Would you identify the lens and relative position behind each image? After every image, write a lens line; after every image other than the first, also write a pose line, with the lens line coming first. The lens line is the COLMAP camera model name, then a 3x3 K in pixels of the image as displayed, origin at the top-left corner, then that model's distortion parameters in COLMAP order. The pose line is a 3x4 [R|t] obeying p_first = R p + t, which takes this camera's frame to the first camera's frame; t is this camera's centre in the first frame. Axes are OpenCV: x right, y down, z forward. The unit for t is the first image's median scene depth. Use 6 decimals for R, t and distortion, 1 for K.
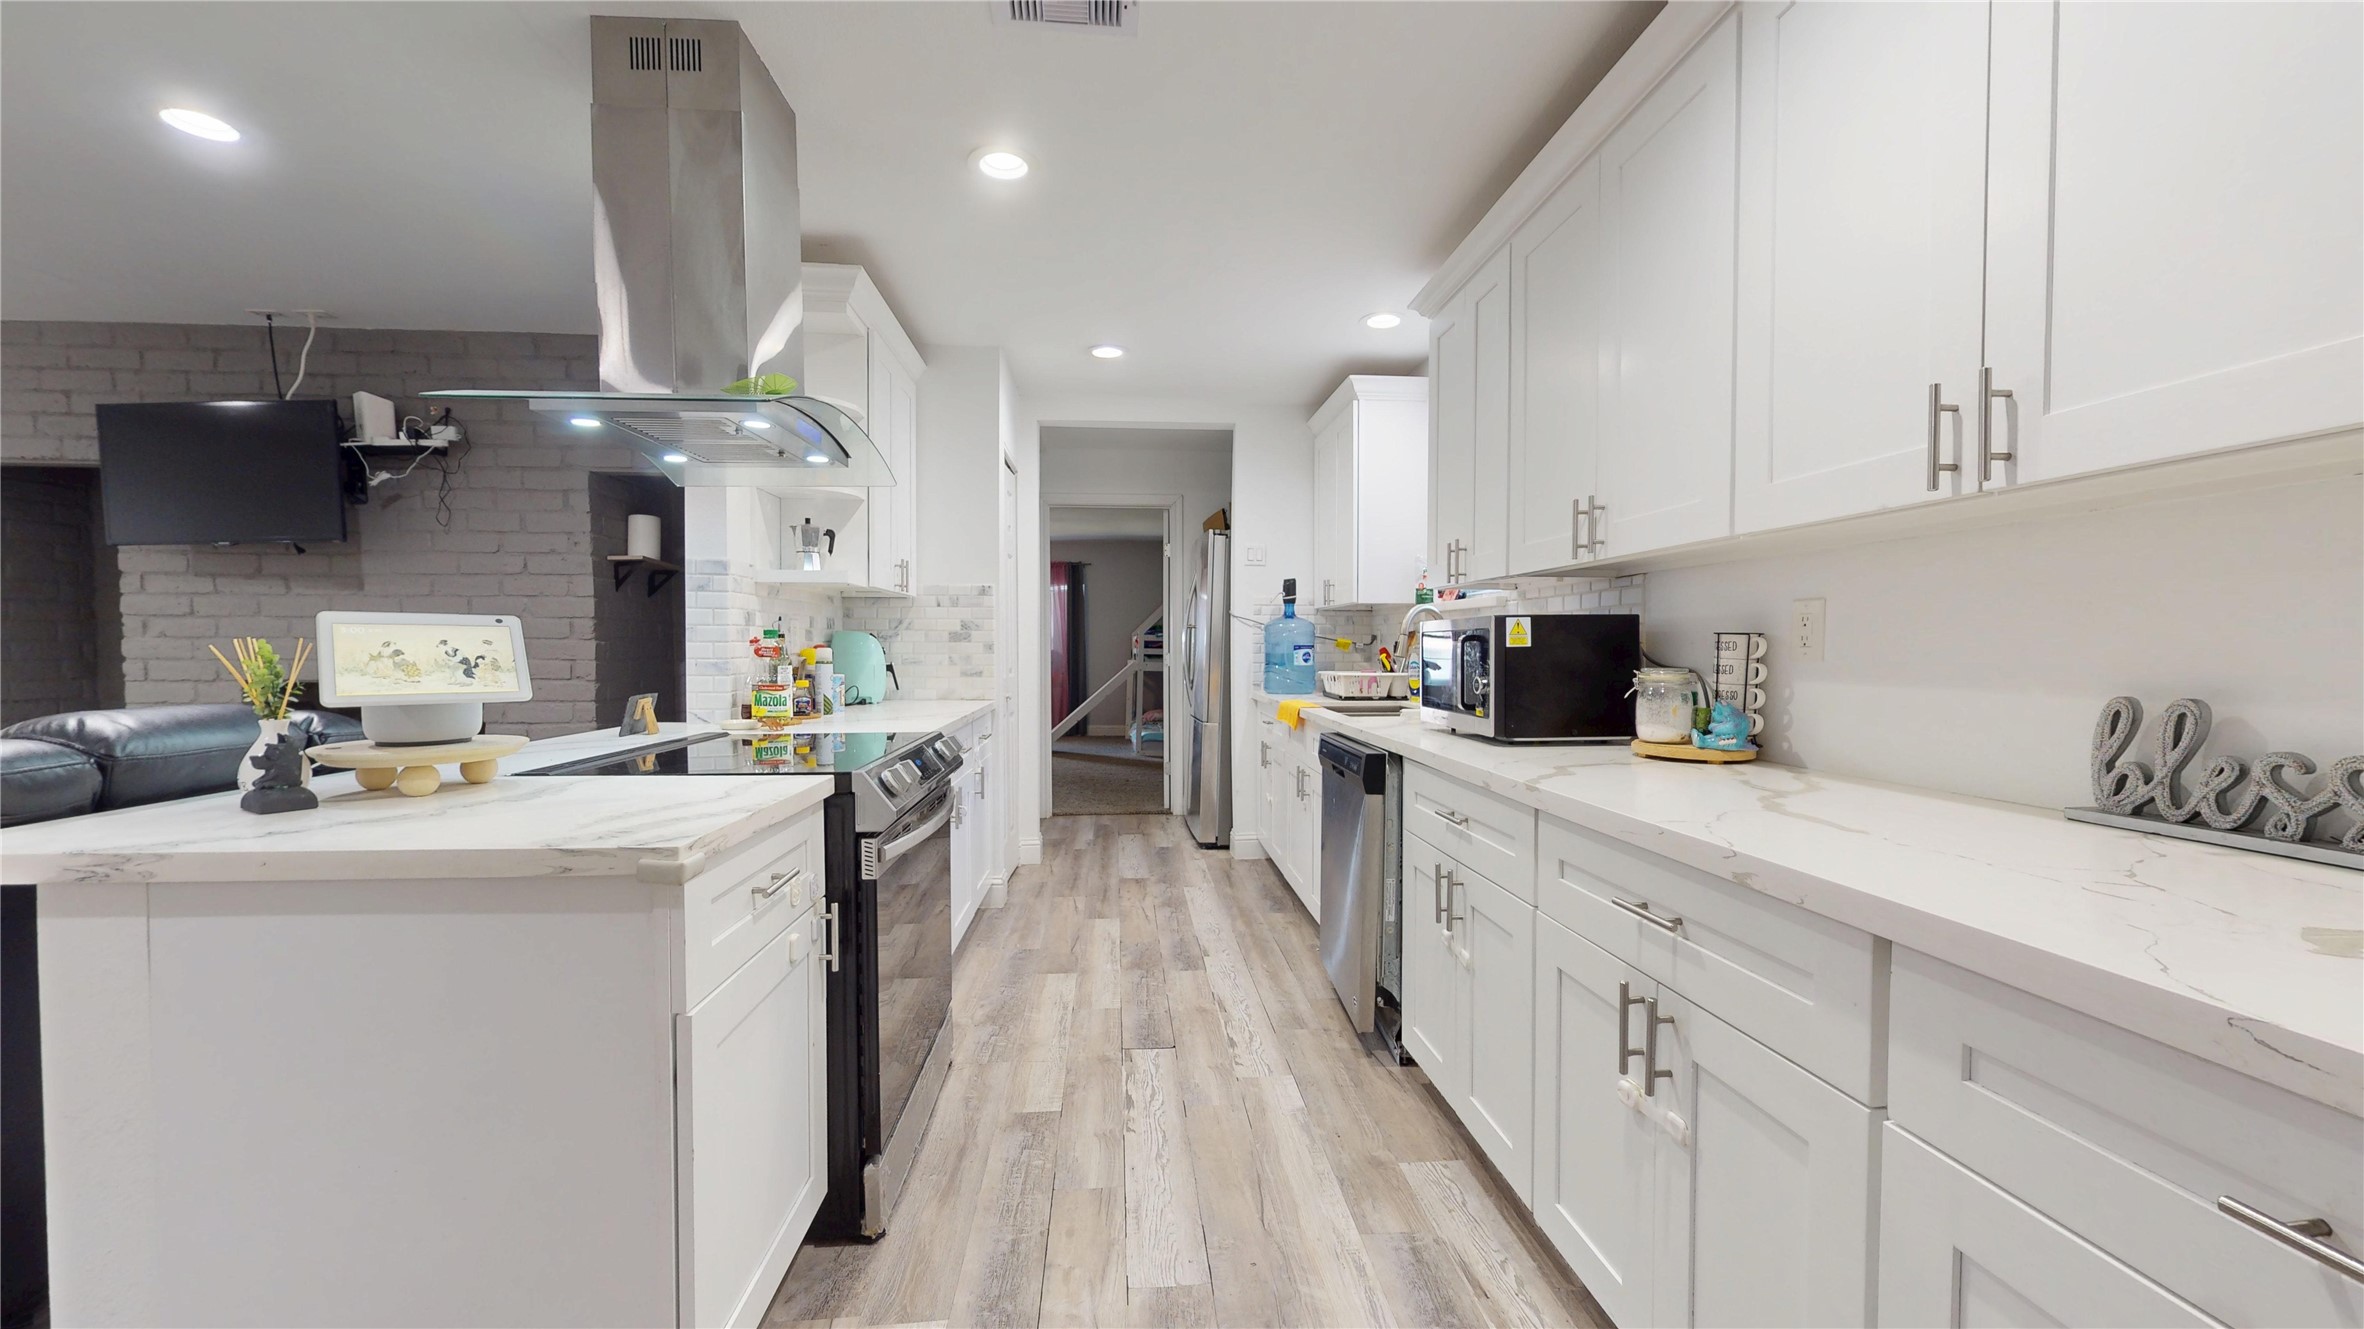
lens RADIAL K [[864.0, 0, 1182.0], [0, 864.0, 666.1], [0, 0, 1]] dist [-0.000049, -0.000059]
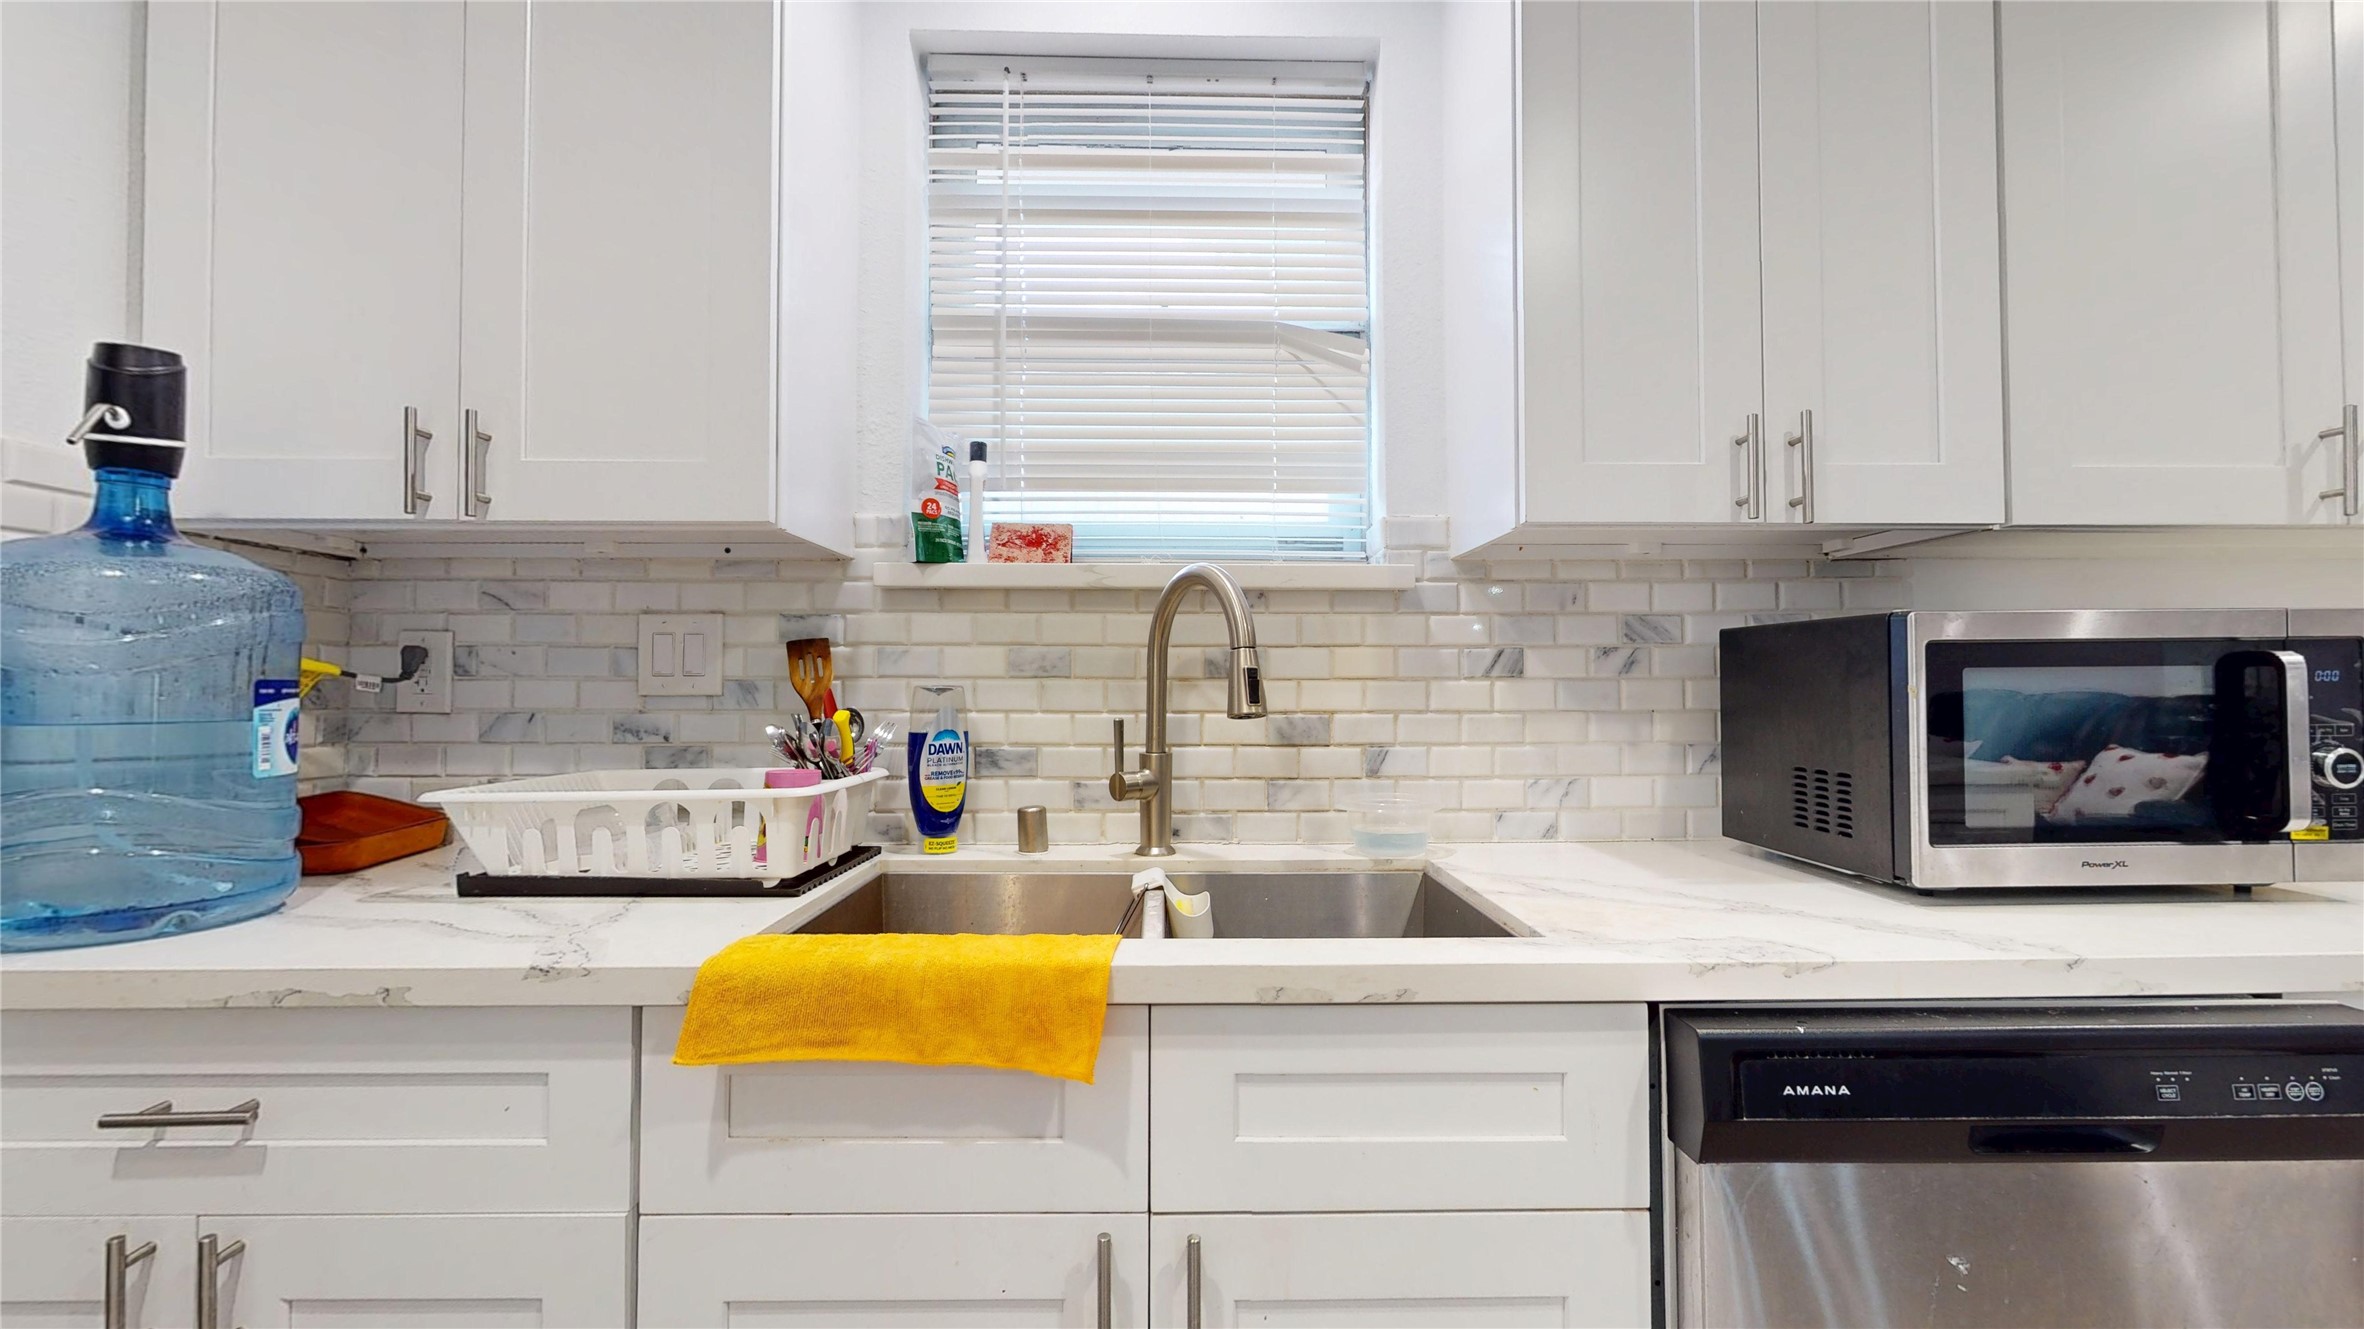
lens RADIAL K [[970.3, 0, 1181.8], [0, 970.3, 676.9], [0, 0, 1]] dist [0.000374, 0.000126]
pose [[0.061837, 0.014209, 0.997985, -0.083307], [0.025844, 0.999541, -0.015833, -0.015127], [-0.997752, 0.026771, 0.061441, 0.749817]]
